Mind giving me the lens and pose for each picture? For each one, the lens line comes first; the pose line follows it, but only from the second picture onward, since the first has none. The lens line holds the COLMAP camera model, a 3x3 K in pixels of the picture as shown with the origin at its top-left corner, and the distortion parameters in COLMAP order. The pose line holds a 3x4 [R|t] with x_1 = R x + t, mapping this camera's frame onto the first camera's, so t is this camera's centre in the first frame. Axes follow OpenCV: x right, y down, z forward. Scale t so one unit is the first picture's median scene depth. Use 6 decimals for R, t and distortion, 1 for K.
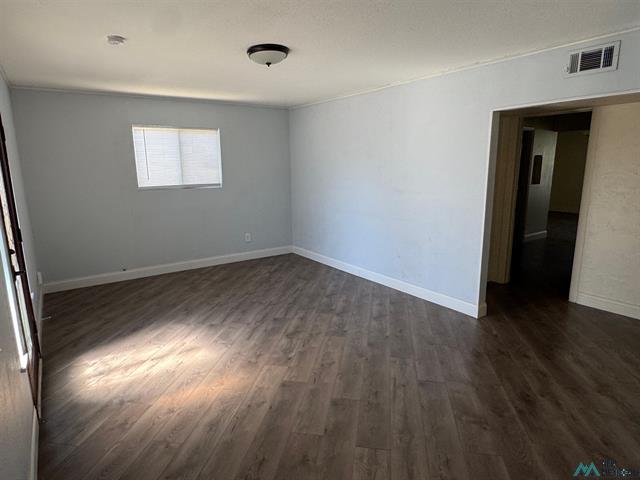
lens RADIAL K [[389.7, 0, 321.0], [0, 389.7, 240.4], [0, 0, 1]] dist [-0.004152, 0.000864]
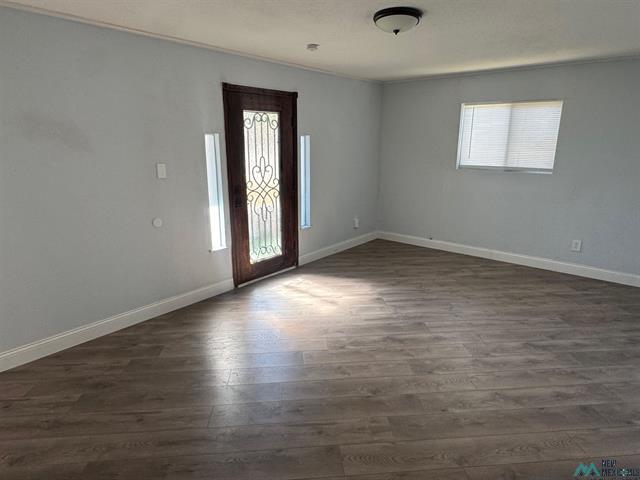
lens RADIAL K [[389.7, 0, 320.4], [0, 389.7, 239.7], [0, 0, 1]] dist [-0.004152, 0.000864]
pose [[0.248642, 0.253696, -0.934781, 0.548268], [-0.197936, 0.958031, 0.207357, -0.107096], [0.948155, 0.133469, 0.288422, 0.462645]]
